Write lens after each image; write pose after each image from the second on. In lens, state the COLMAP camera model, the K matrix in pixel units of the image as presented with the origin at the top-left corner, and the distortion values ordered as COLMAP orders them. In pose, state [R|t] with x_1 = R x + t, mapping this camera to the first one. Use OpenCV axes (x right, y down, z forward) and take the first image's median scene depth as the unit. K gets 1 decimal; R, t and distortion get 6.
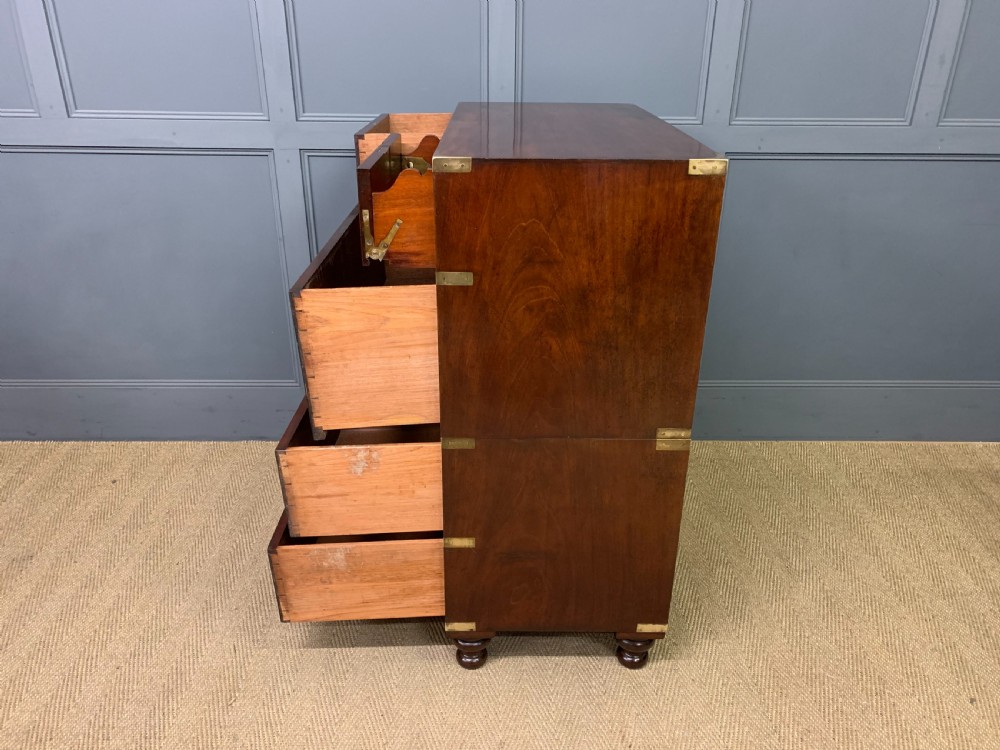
lens RADIAL K [[772.1, 0, 501.0], [0, 772.1, 378.0], [0, 0, 1]] dist [0.029076, -0.016196]
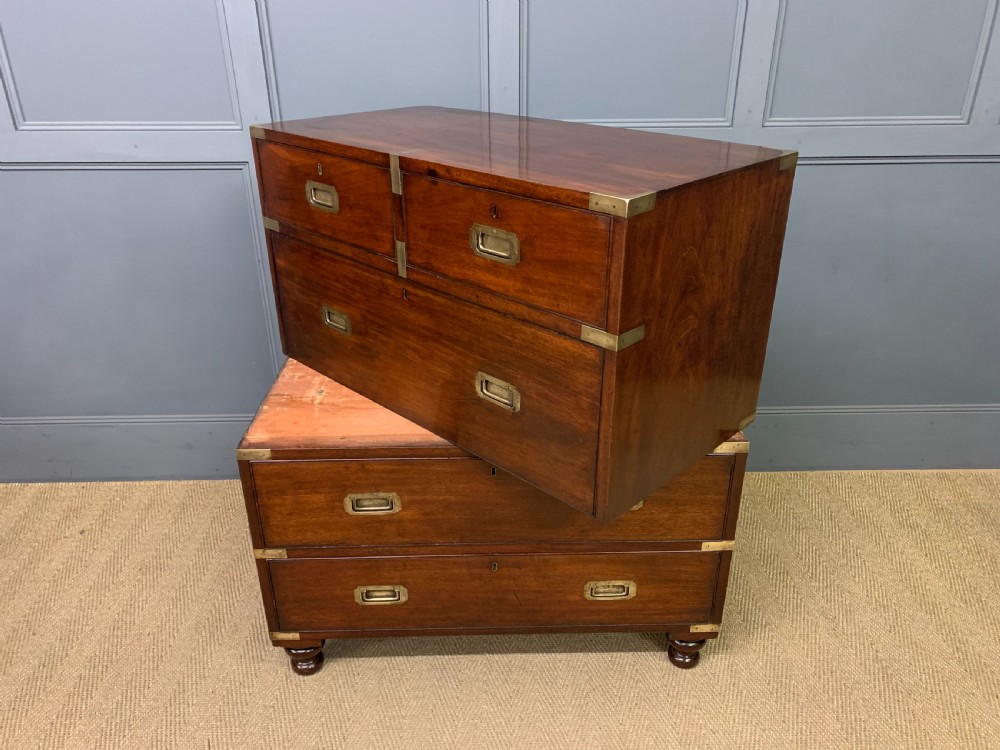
lens RADIAL K [[772.1, 0, 500.8], [0, 772.1, 381.4], [0, 0, 1]] dist [0.029076, -0.016196]
pose [[0.999887, -0.013980, -0.005521, -0.003014], [0.014111, 0.999601, 0.024460, -0.064490], [0.005177, -0.024535, 0.999686, 0.112195]]
